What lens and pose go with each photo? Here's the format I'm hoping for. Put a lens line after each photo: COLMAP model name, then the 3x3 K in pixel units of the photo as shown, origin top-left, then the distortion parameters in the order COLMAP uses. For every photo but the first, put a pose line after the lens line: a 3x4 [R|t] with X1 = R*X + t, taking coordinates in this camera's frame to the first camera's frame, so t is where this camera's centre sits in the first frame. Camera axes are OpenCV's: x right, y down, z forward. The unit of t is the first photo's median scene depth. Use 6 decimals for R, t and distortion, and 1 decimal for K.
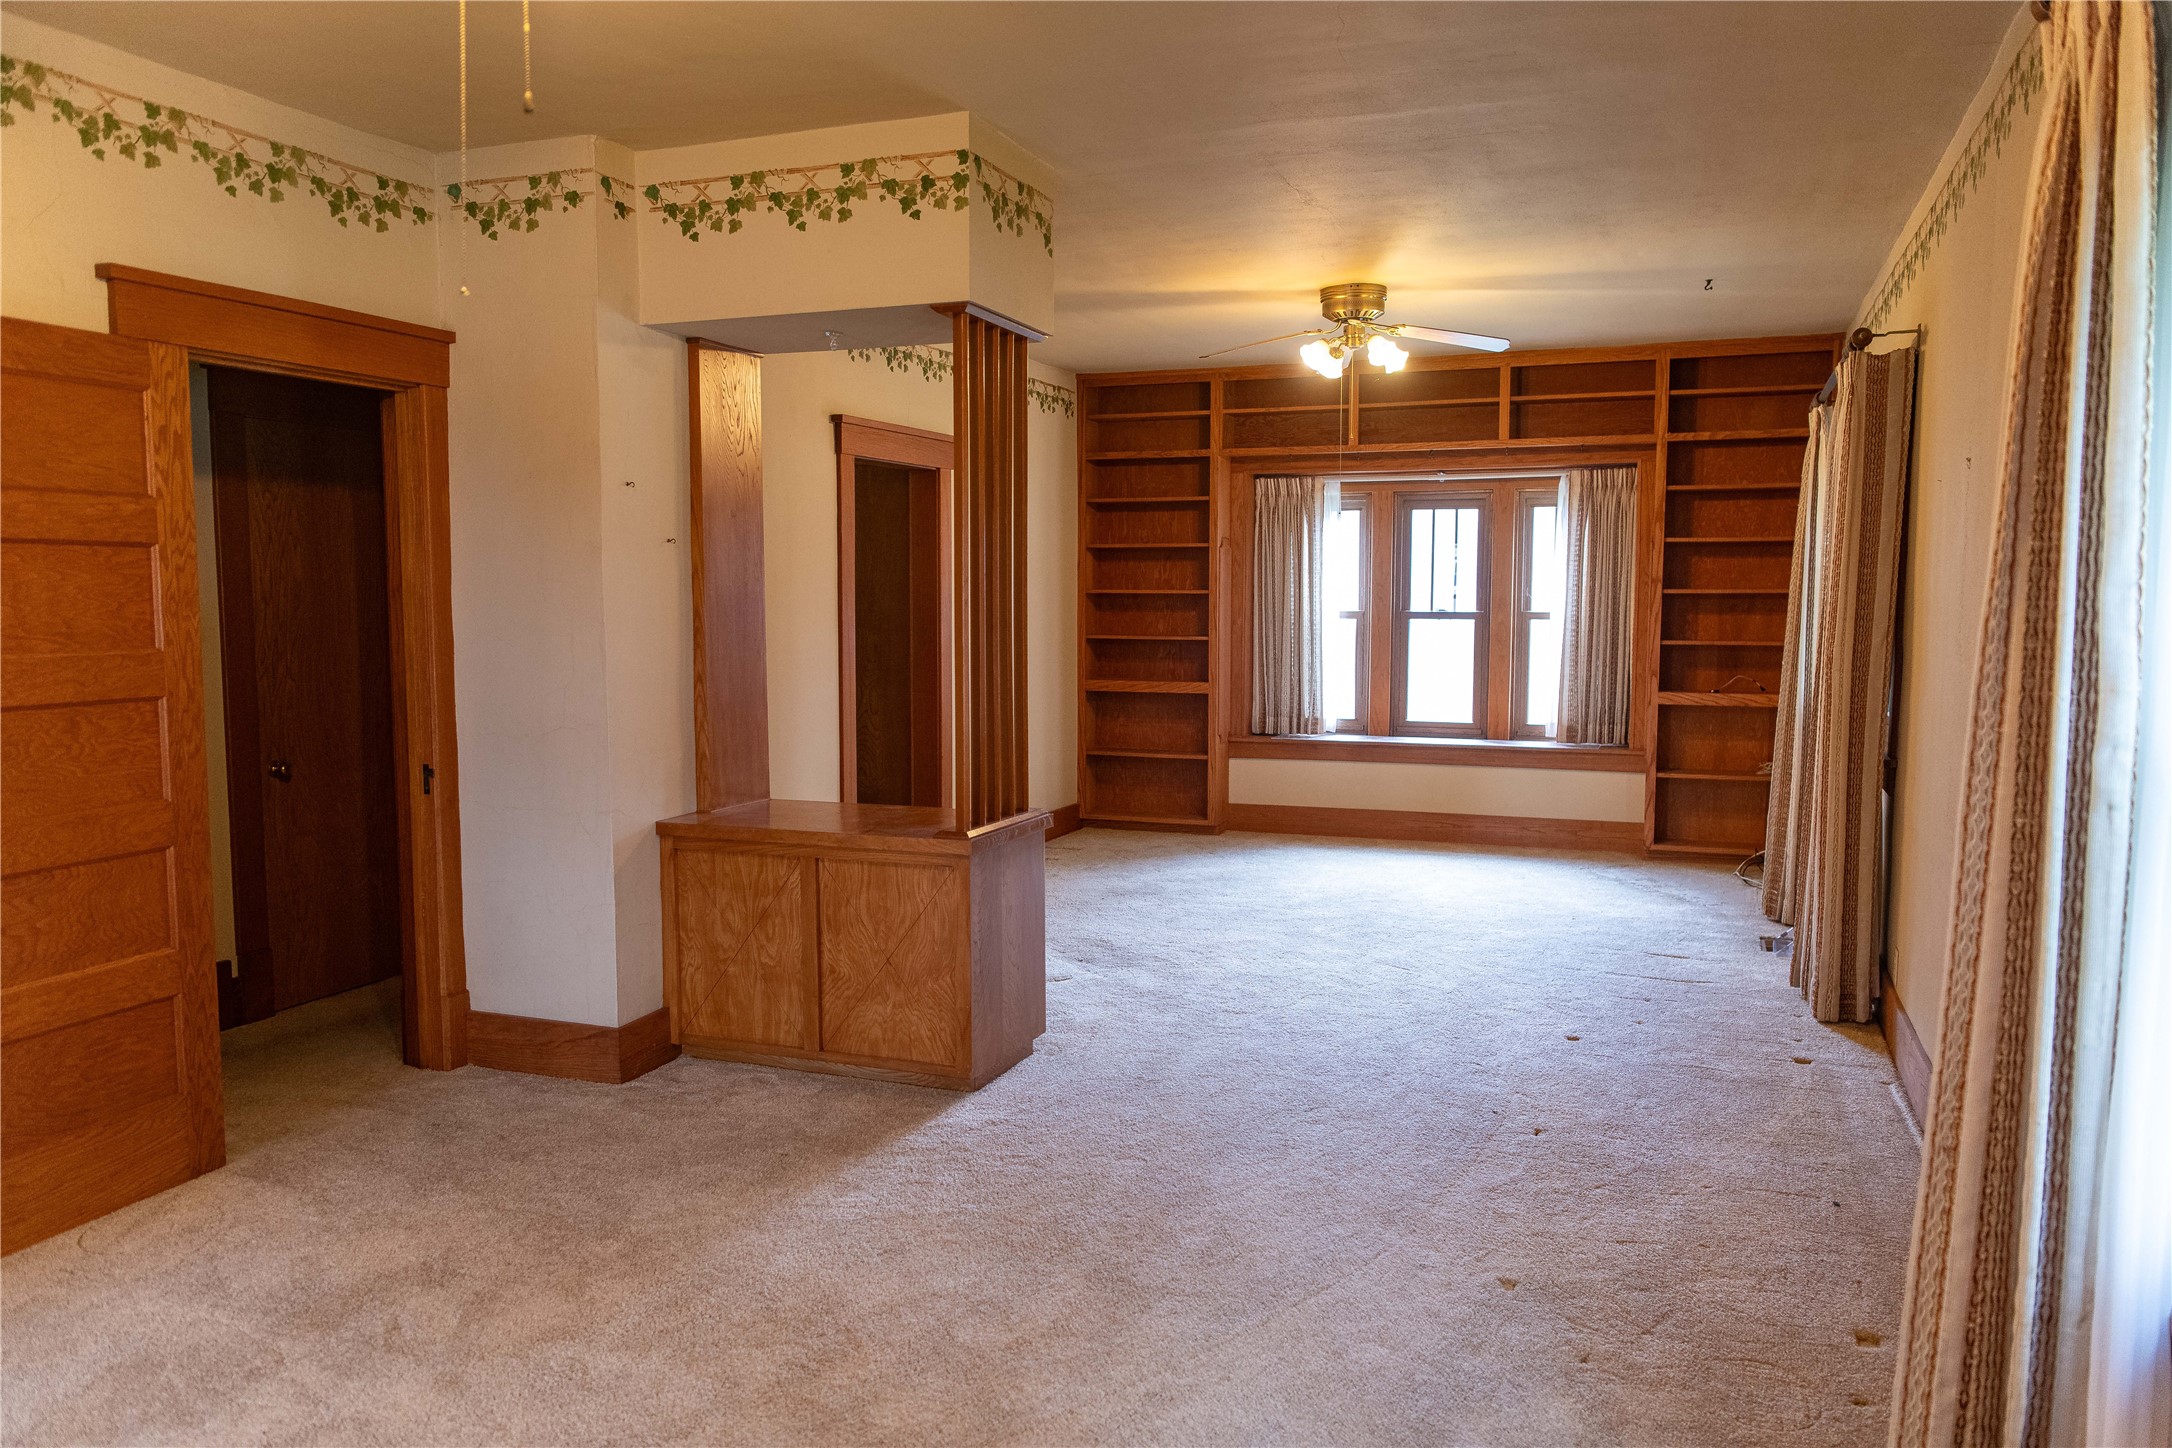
lens RADIAL K [[1621.5, 0, 1130.2], [0, 1621.5, 729.8], [0, 0, 1]] dist [0.087342, -0.004975]
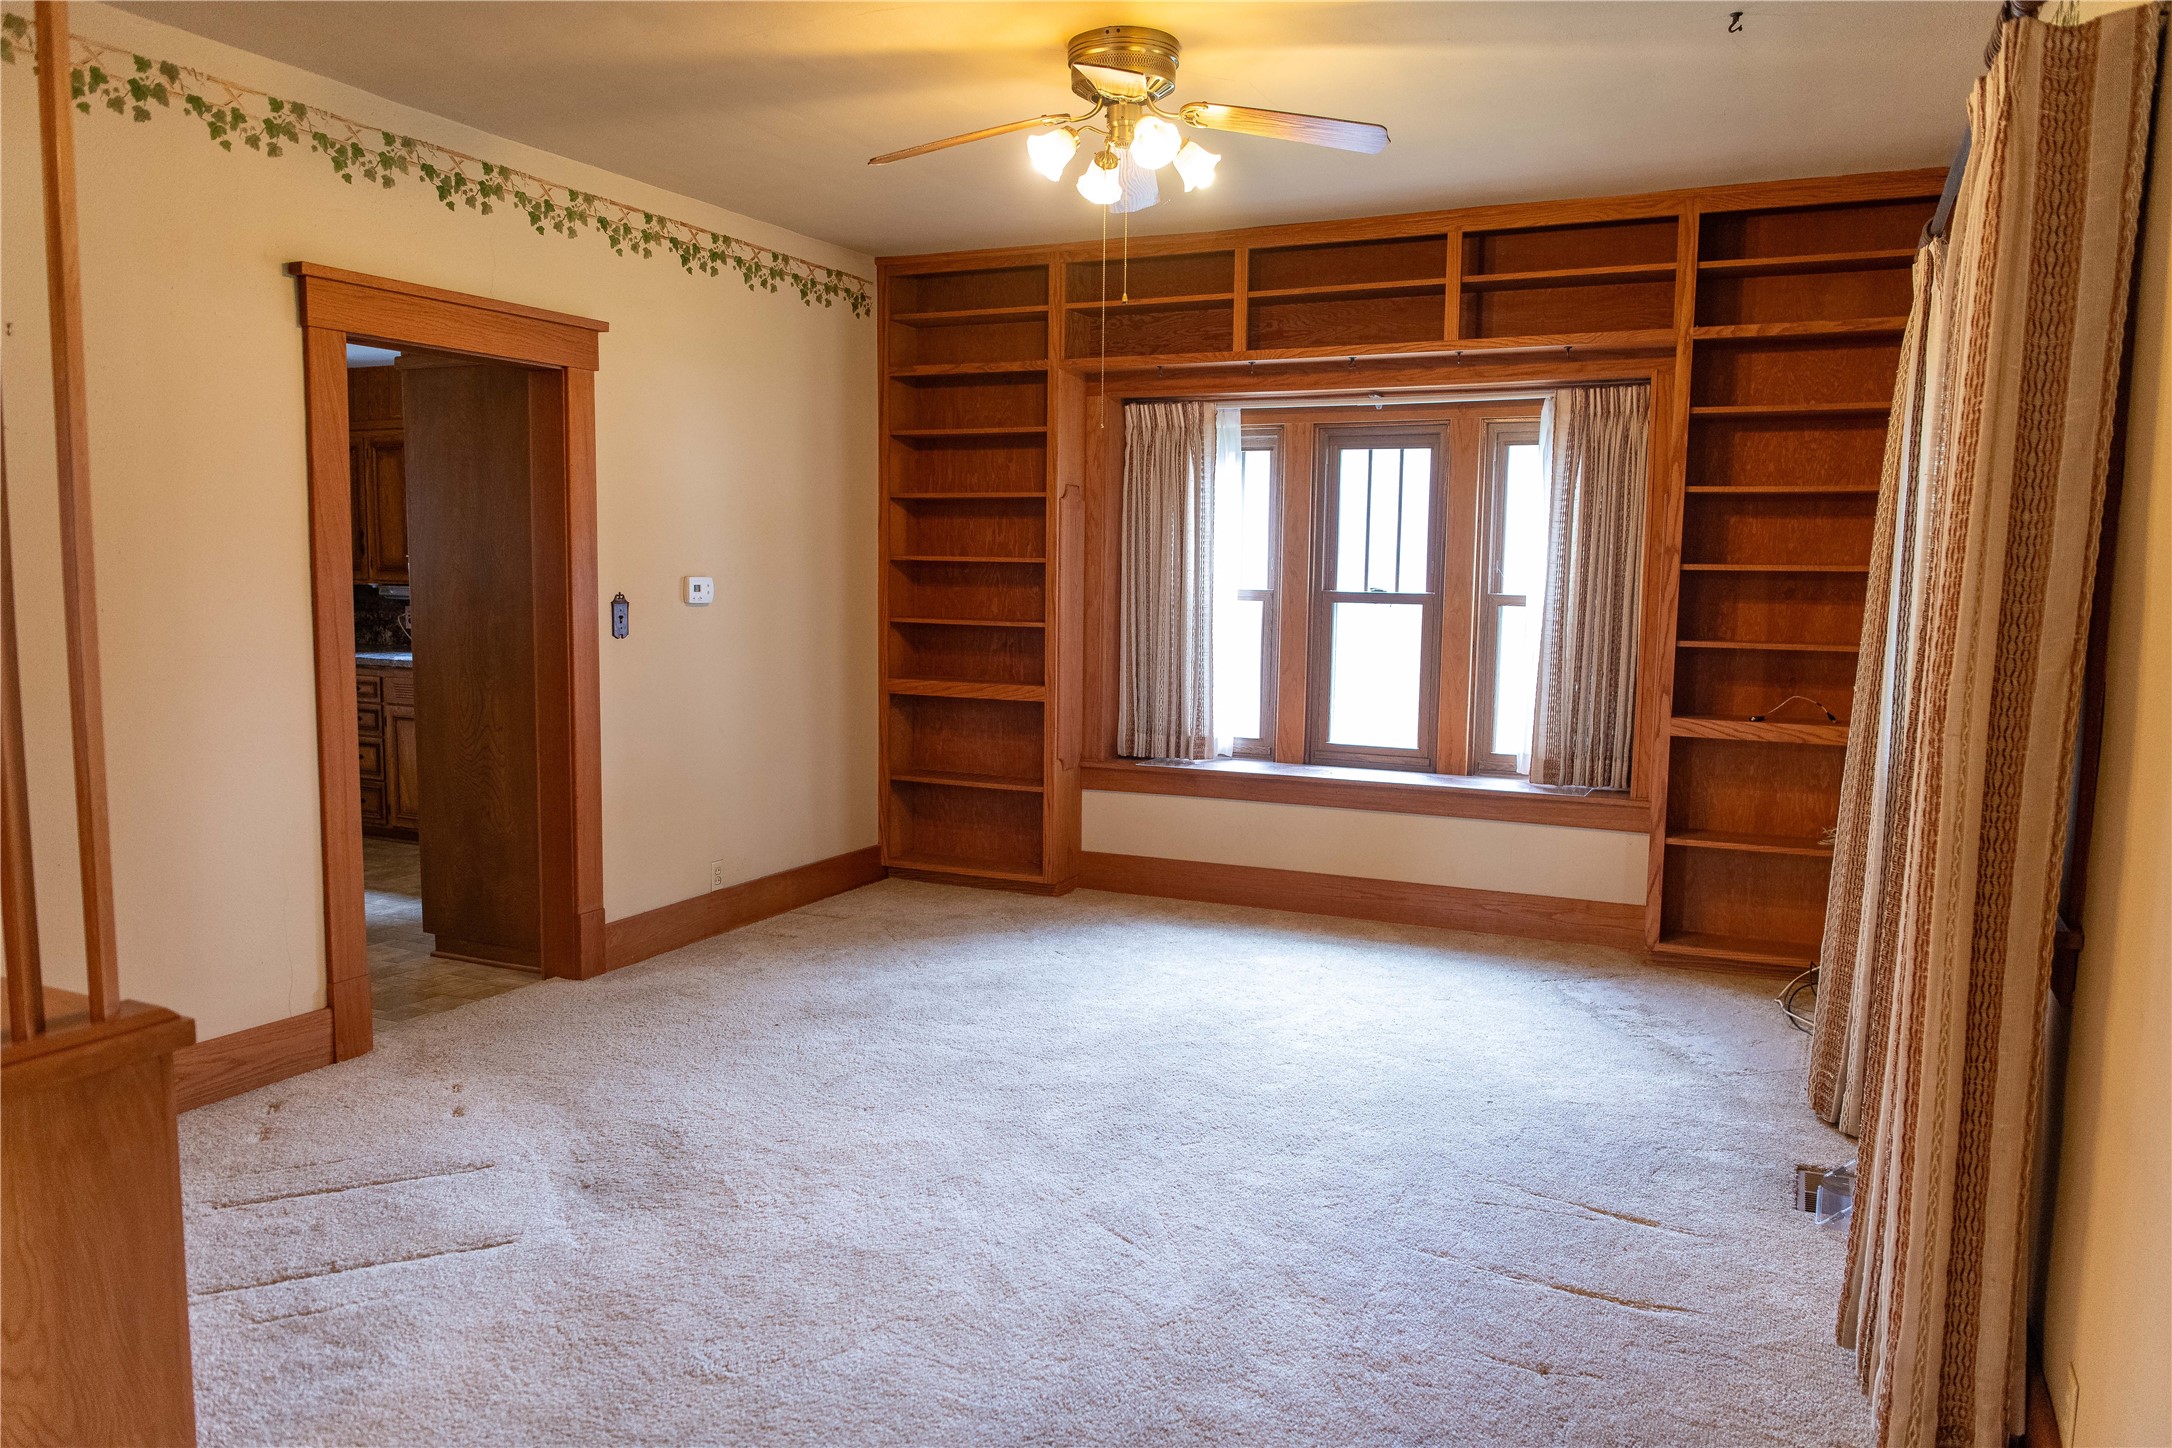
lens RADIAL K [[1550.4, 0, 1090.5], [0, 1550.4, 739.3], [0, 0, 1]] dist [0.023813, -0.014369]
pose [[0.995490, 0.021858, -0.092311, 0.129326], [-0.019562, 0.999478, 0.025708, -0.023151], [0.092825, -0.023786, 0.995398, 0.307283]]
